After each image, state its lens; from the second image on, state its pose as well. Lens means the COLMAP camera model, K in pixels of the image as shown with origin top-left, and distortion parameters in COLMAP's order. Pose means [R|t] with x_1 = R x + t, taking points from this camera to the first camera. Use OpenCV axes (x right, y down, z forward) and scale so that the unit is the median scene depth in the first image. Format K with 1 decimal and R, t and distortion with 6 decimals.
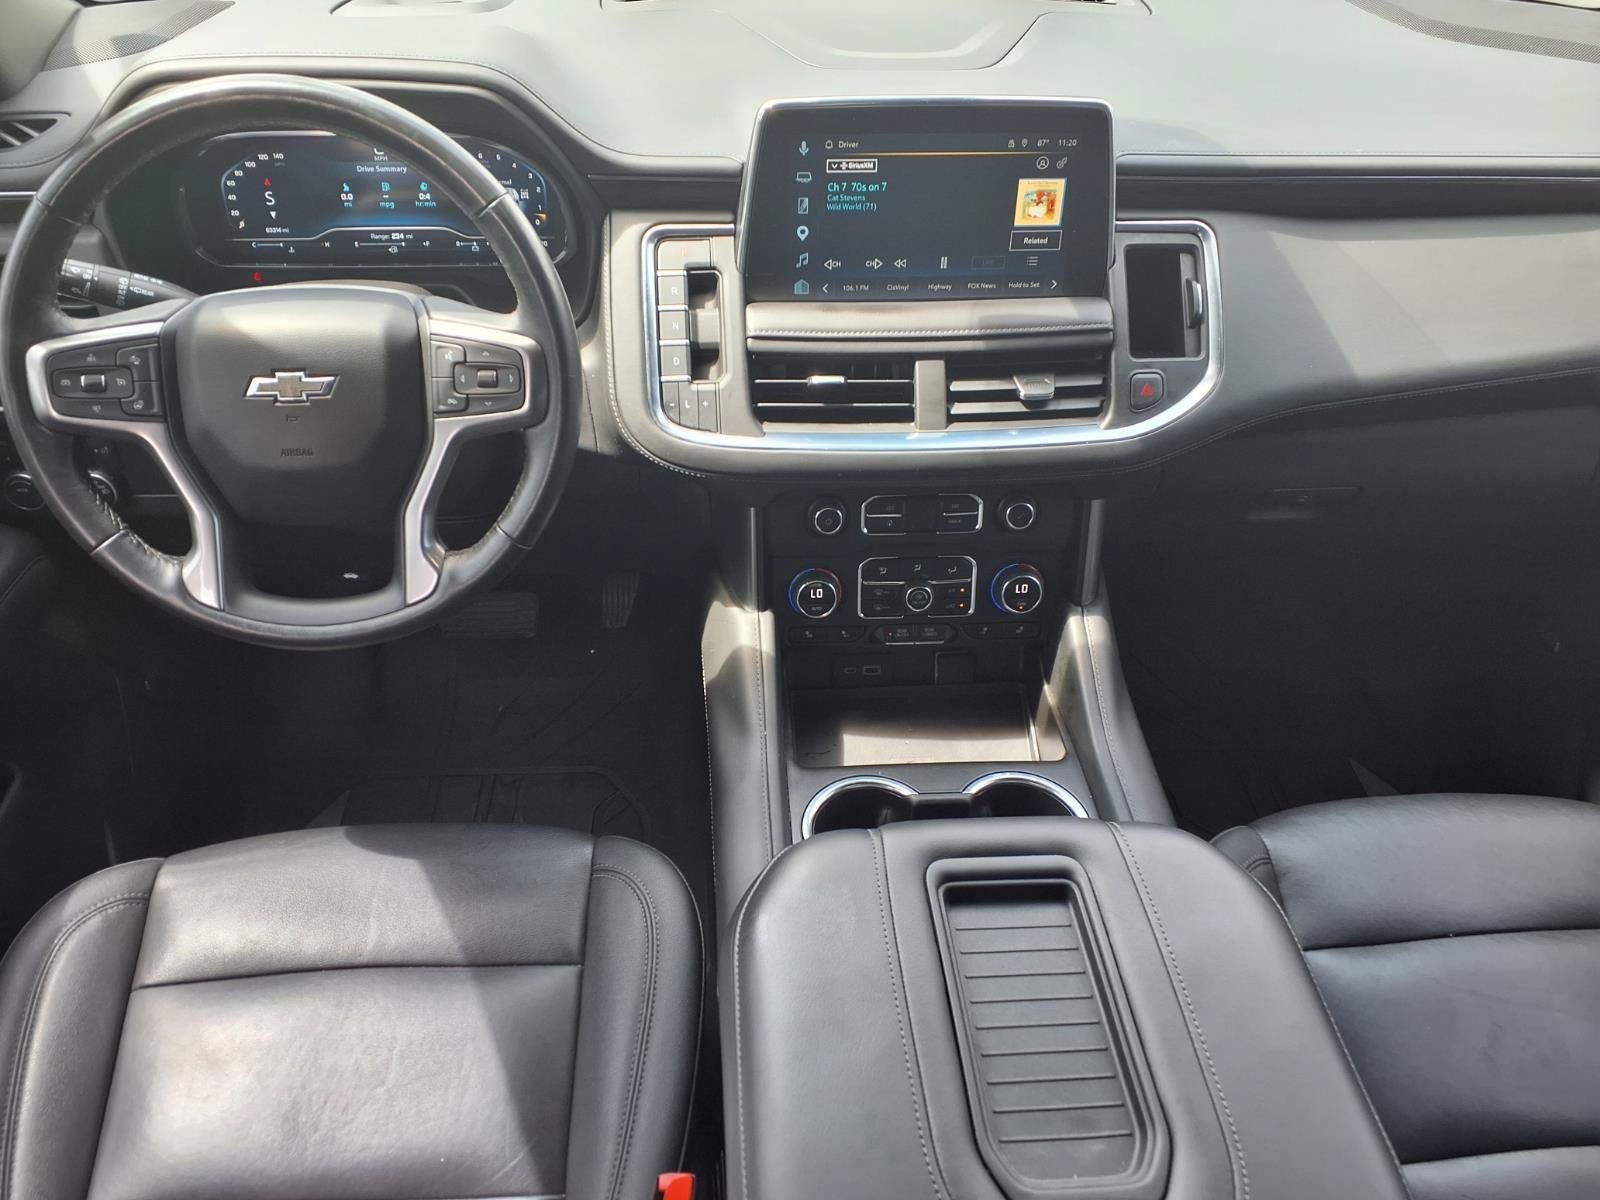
lens RADIAL K [[1363.5, 0, 800.0], [0, 1363.5, 600.0], [0, 0, 1]] dist [0.028007, -0.026038]
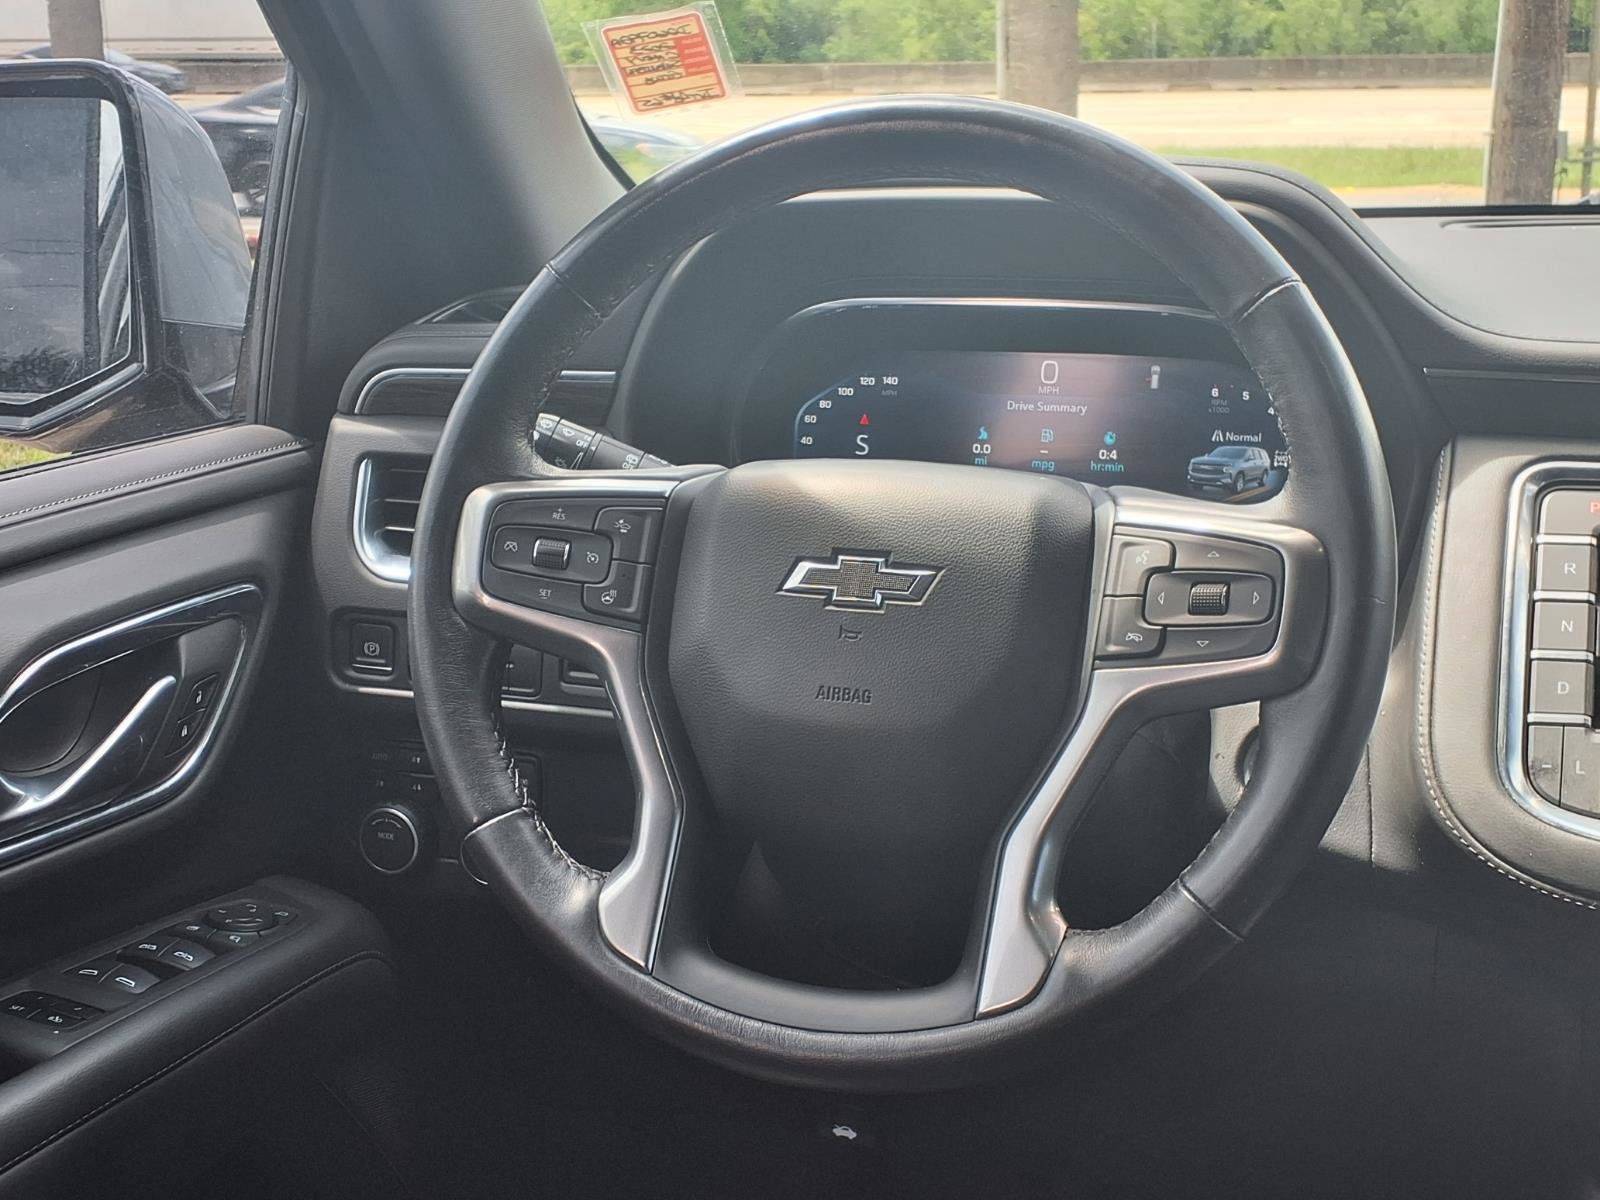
lens RADIAL K [[2171.3, 0, 740.5], [0, 2171.3, 600.2], [0, 0, 1]] dist [0.107067, -0.097703]
pose [[0.923454, 0.077011, -0.375902, -0.075475], [-0.228147, 0.897874, -0.376524, 0.193295], [0.308517, 0.433464, 0.846715, 0.218613]]
